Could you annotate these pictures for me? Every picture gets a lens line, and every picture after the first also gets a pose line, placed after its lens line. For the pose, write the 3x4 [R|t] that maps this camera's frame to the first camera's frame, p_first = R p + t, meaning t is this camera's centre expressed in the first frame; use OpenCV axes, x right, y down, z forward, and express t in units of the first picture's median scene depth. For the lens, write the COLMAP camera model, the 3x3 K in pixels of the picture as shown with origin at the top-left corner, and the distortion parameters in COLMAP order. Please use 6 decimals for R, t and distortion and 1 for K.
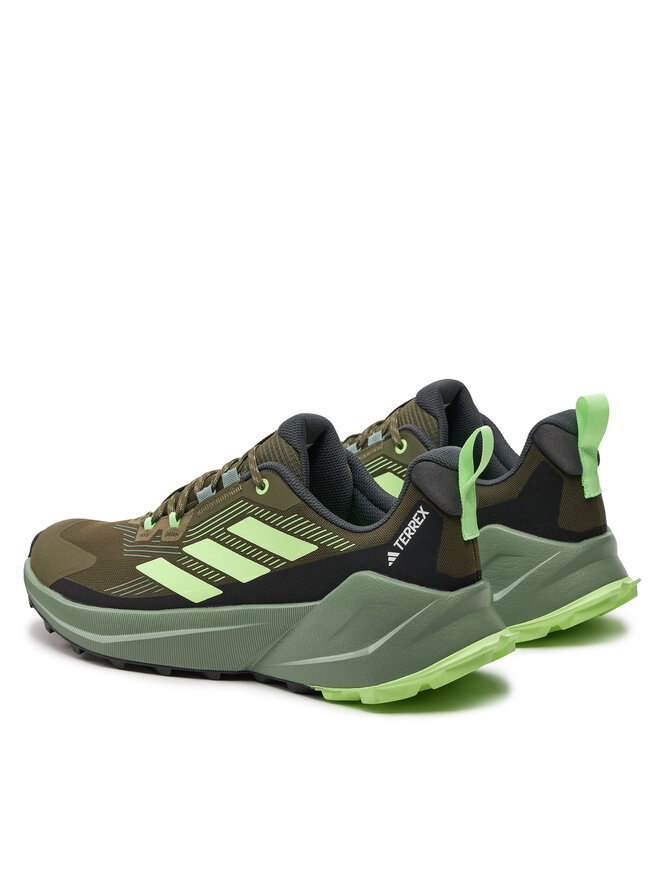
lens RADIAL K [[2581.3, 0, 330.0], [0, 2581.3, 440.0], [0, 0, 1]] dist [0.080778, 0.197881]
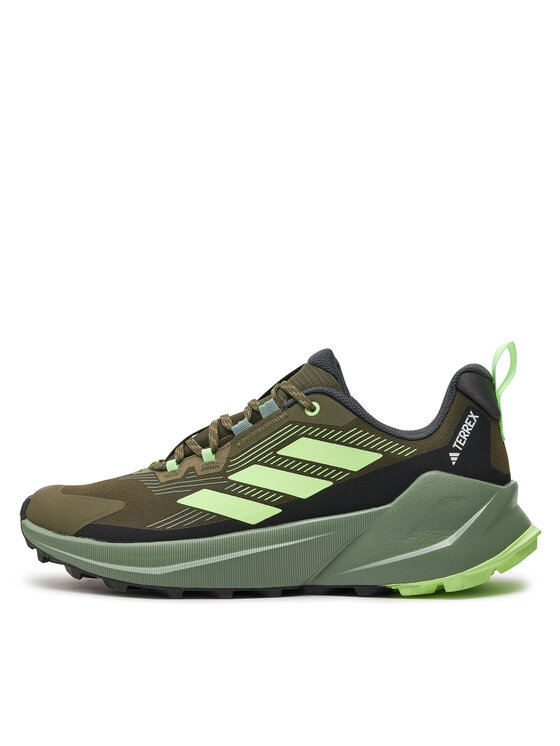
lens RADIAL K [[1468.2, 0, 280.0], [0, 1468.2, 373.0], [0, 0, 1]] dist [-0.067032, -0.189111]
pose [[0.880919, 0.008013, 0.473199, -0.327639], [0.098061, 0.975068, -0.199064, 0.123905], [-0.462996, 0.221761, 0.858170, 0.475646]]
